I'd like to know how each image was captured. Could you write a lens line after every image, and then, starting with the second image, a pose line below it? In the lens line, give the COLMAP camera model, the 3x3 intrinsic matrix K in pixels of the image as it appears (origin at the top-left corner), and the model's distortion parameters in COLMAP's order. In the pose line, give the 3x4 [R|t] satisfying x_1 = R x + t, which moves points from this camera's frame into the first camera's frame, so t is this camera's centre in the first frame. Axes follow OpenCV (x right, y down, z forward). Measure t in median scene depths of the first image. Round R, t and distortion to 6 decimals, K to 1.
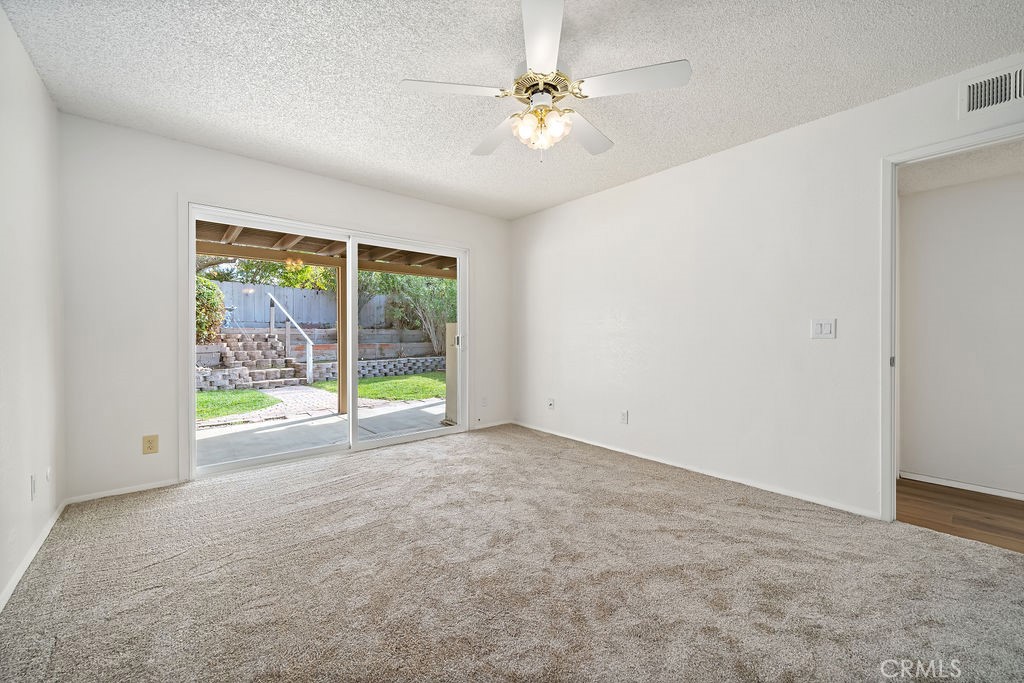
lens RADIAL K [[395.6, 0, 511.0], [0, 395.6, 336.0], [0, 0, 1]] dist [0.000473, 0.000048]
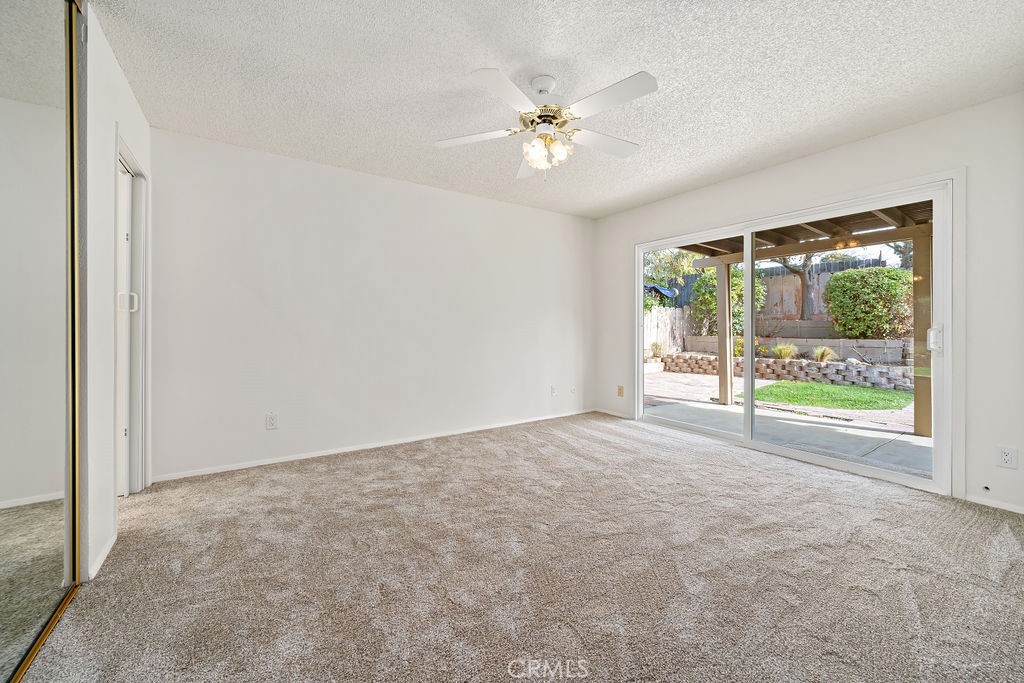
lens RADIAL K [[391.9, 0, 500.2], [0, 391.9, 330.4], [0, 0, 1]] dist [0.000376, 0.000037]
pose [[-0.138610, 0.005582, -0.990331, 0.489868], [-0.003834, 0.999974, 0.006173, -0.002063], [0.990340, 0.004652, -0.138585, 0.388386]]
